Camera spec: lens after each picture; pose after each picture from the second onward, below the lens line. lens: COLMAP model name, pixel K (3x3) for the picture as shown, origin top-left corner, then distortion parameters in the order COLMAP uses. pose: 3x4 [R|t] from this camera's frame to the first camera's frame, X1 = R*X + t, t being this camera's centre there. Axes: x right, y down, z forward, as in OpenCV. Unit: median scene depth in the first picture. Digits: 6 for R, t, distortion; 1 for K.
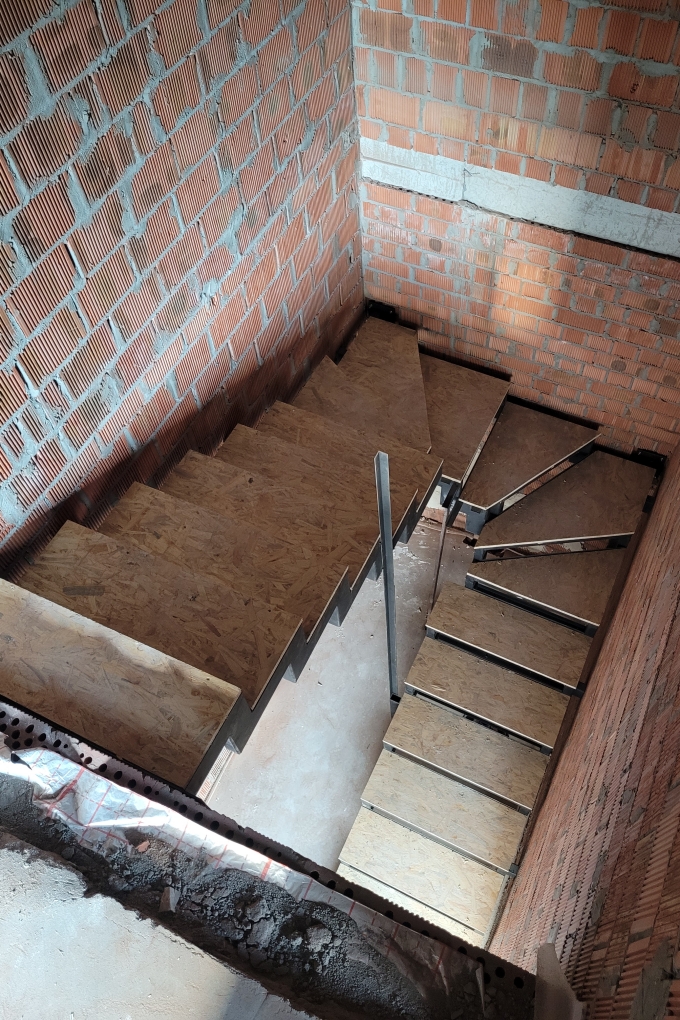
lens RADIAL K [[777.6, 0, 367.6], [0, 777.6, 521.0], [0, 0, 1]] dist [0.049445, -0.034098]
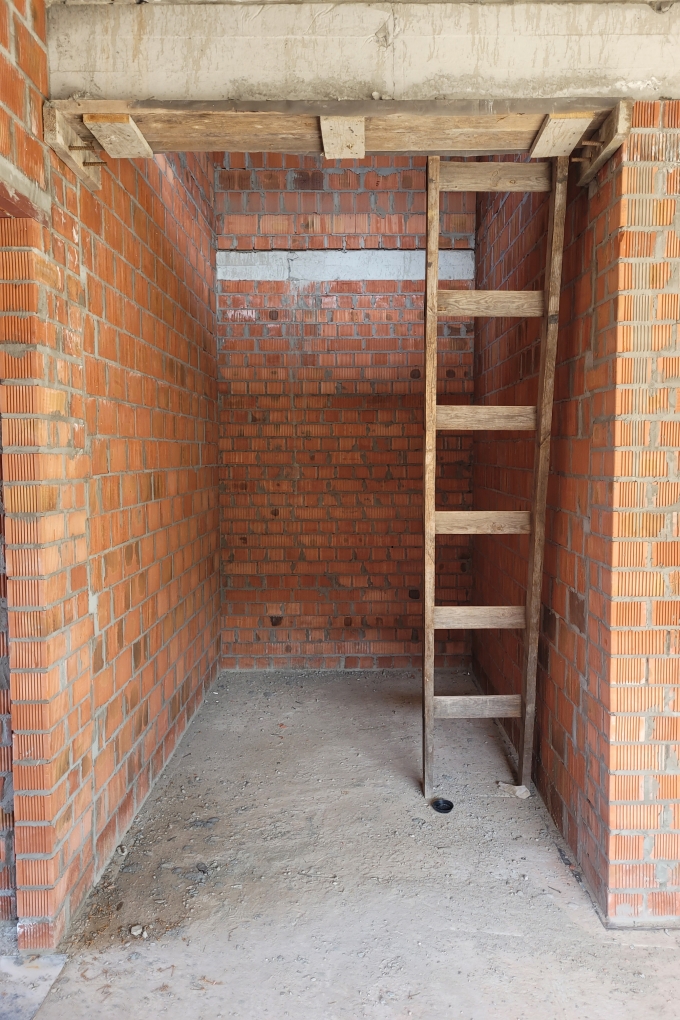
lens RADIAL K [[777.6, 0, 356.5], [0, 777.6, 508.0], [0, 0, 1]] dist [0.049445, -0.034098]
pose [[0.902269, 0.002445, 0.431166, -0.499032], [0.348535, 0.584566, -0.732670, 1.218280], [-0.253836, 0.811343, 0.526584, 0.610804]]
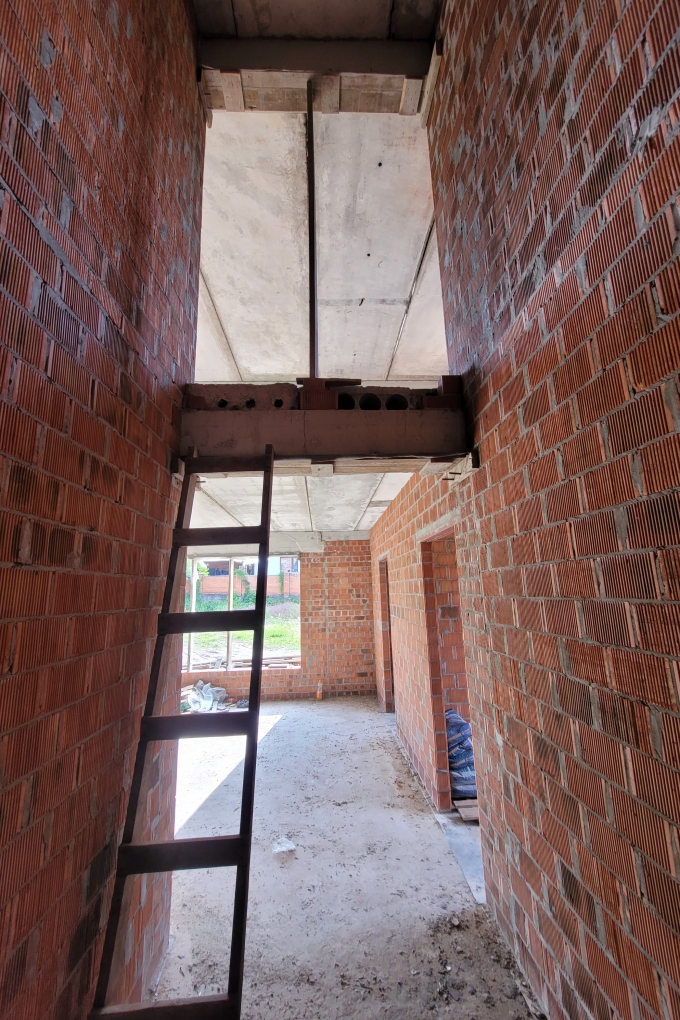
lens RADIAL K [[404.8, 0, 341.0], [0, 404.8, 514.0], [0, 0, 1]] dist [0.002321, -0.000647]
pose [[-0.883175, -0.029926, -0.468088, 0.232006], [-0.361643, 0.678958, 0.638929, -0.171004], [0.298691, 0.733567, -0.610462, 1.355738]]
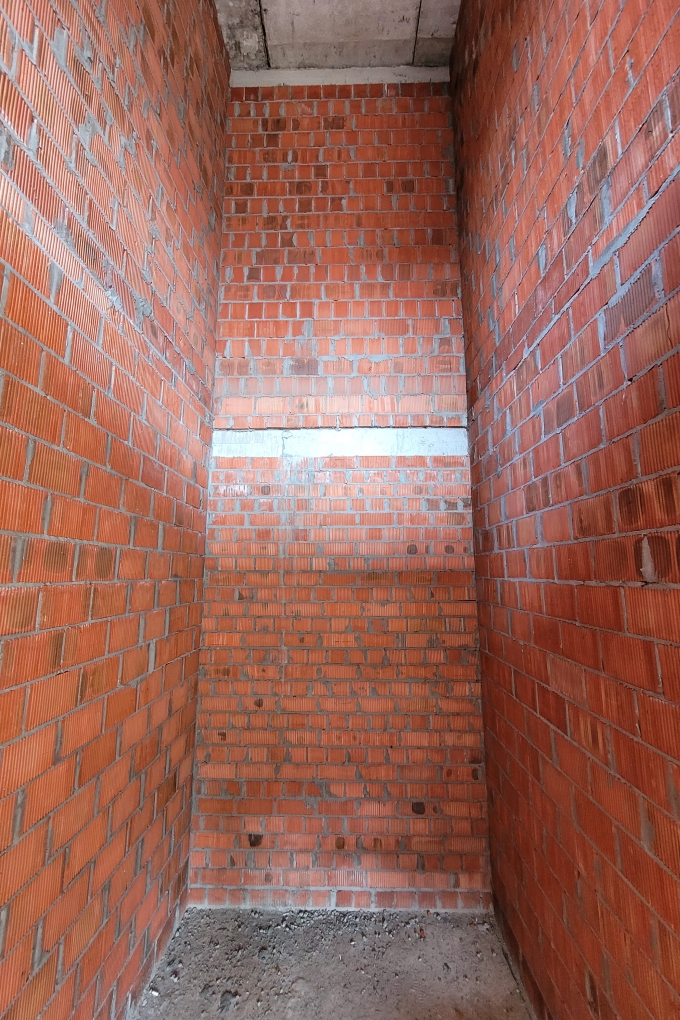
lens RADIAL K [[404.8, 0, 339.1], [0, 404.8, 509.2], [0, 0, 1]] dist [0.002321, -0.000647]
pose [[0.913099, 0.096880, 0.396062, -0.101411], [0.326491, 0.408137, -0.852542, 0.422859], [-0.244242, 0.907766, 0.341038, 0.933800]]
